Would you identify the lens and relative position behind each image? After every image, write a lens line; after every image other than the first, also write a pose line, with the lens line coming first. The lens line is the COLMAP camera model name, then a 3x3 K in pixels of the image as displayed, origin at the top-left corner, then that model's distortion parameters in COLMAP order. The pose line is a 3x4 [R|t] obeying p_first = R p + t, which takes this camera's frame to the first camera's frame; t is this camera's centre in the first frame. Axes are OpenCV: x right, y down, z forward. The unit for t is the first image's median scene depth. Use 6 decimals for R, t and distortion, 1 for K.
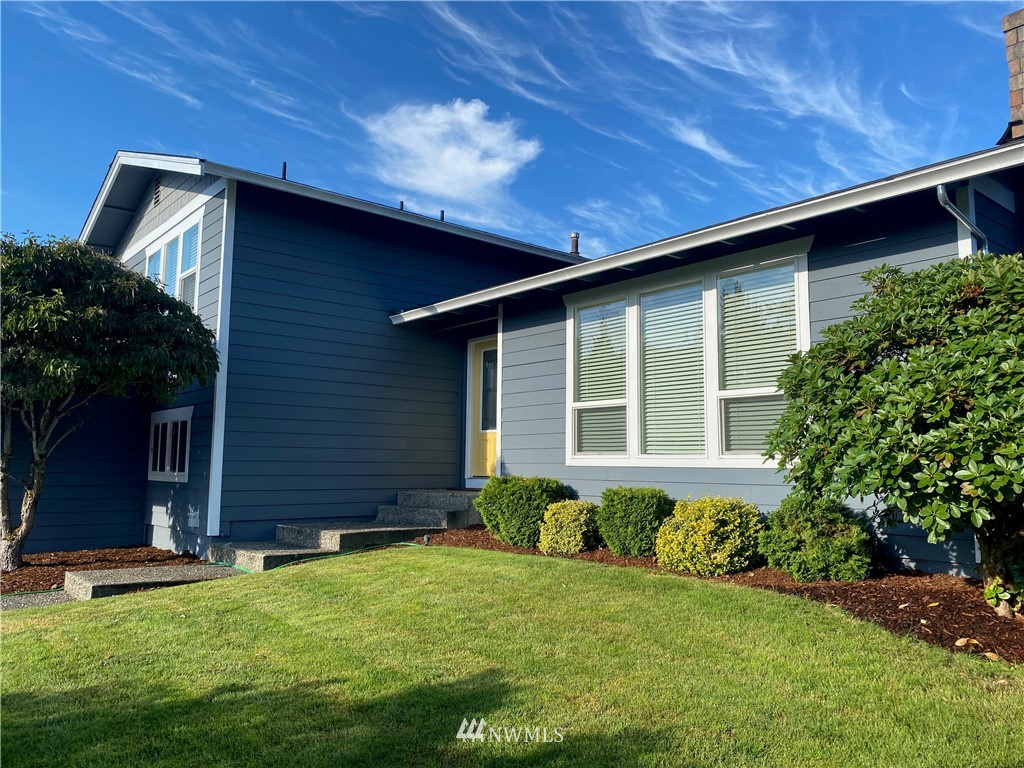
lens RADIAL K [[771.9, 0, 508.9], [0, 771.9, 382.6], [0, 0, 1]] dist [0.009440, -0.003714]
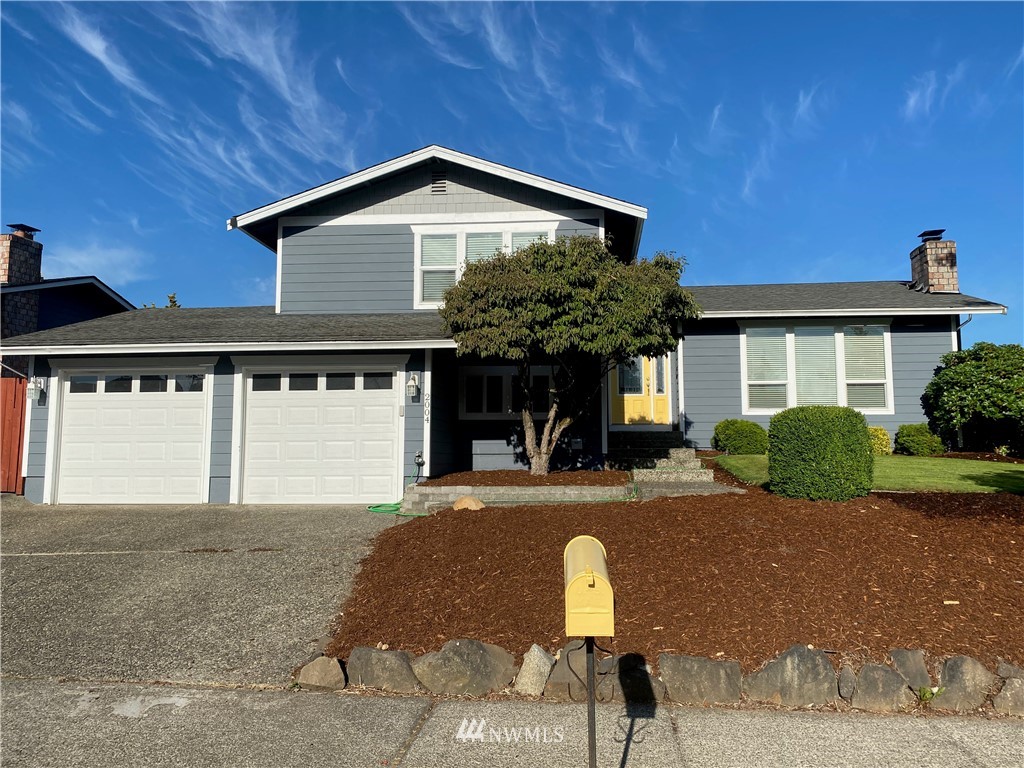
lens RADIAL K [[771.9, 0, 514.3], [0, 771.9, 385.1], [0, 0, 1]] dist [0.009440, -0.003714]
pose [[0.726276, 0.061950, 0.684606, -1.360996], [-0.071452, 0.997339, -0.014448, 0.088547], [-0.683680, -0.038423, 0.728770, 0.042702]]
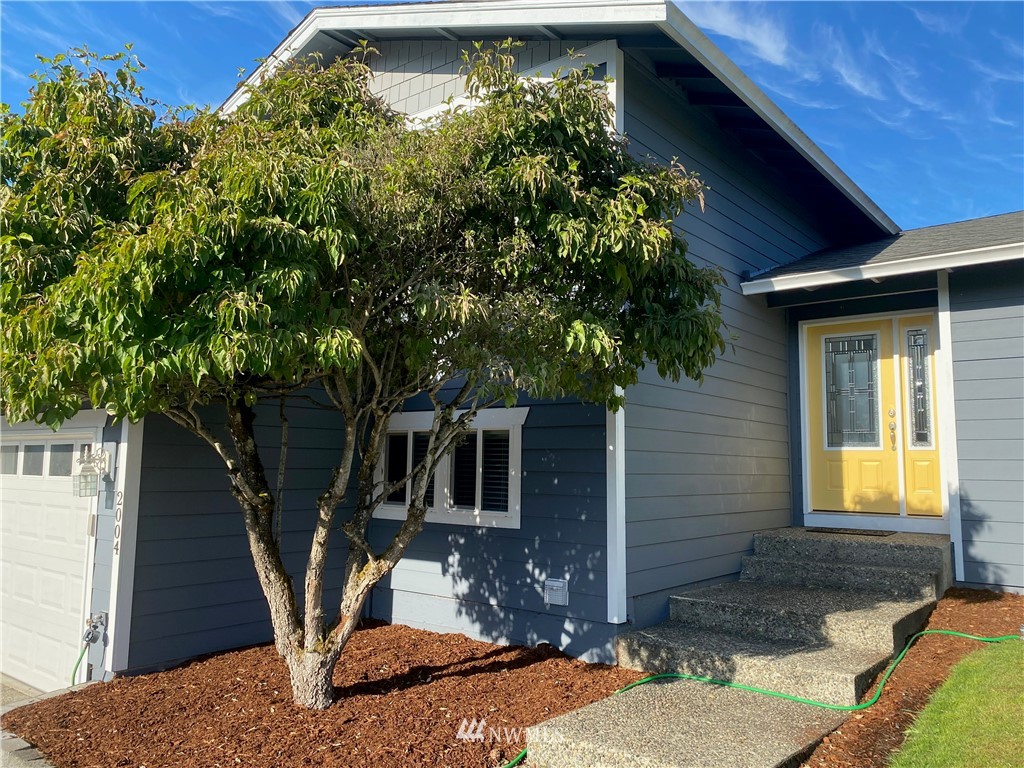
lens RADIAL K [[771.9, 0, 517.4], [0, 771.9, 384.6], [0, 0, 1]] dist [0.009440, -0.003714]
pose [[0.982767, 0.027829, 0.182741, -0.513518], [-0.028361, 0.999598, 0.000301, 0.012733], [-0.182659, -0.005479, 0.983161, 0.377115]]
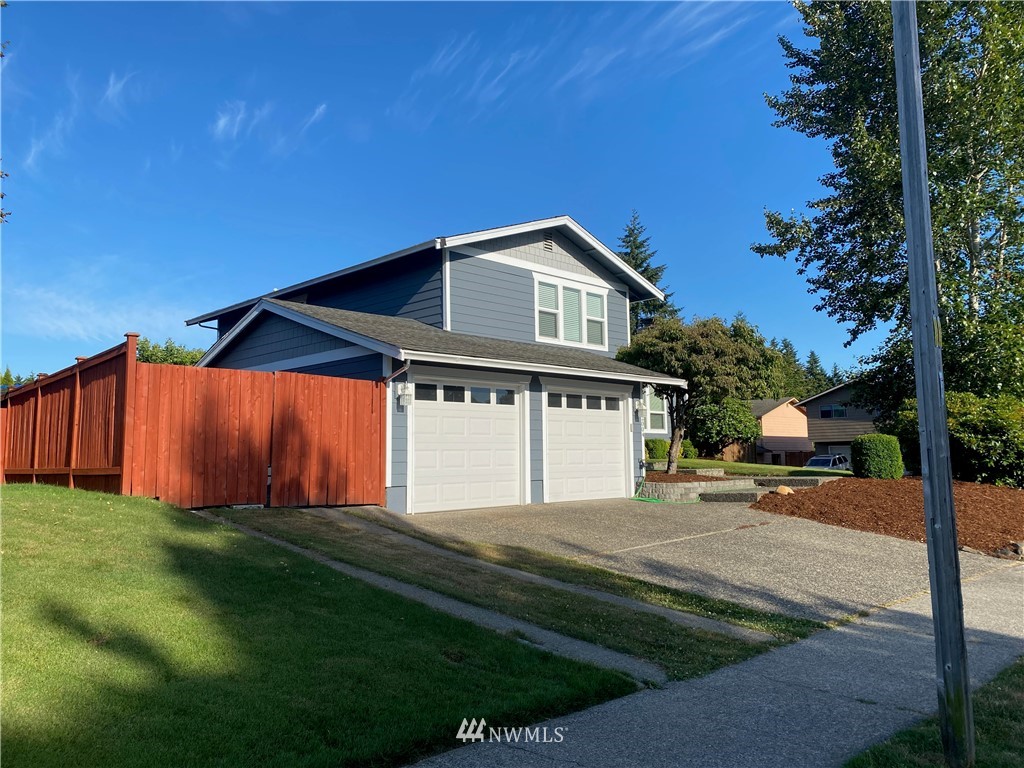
lens RADIAL K [[771.9, 0, 516.1], [0, 771.9, 380.4], [0, 0, 1]] dist [0.009440, -0.003714]
pose [[-0.050893, 0.097842, 0.993900, -2.213111], [-0.099312, 0.989761, -0.102520, 0.207277], [-0.993754, -0.103924, -0.040655, 1.263003]]
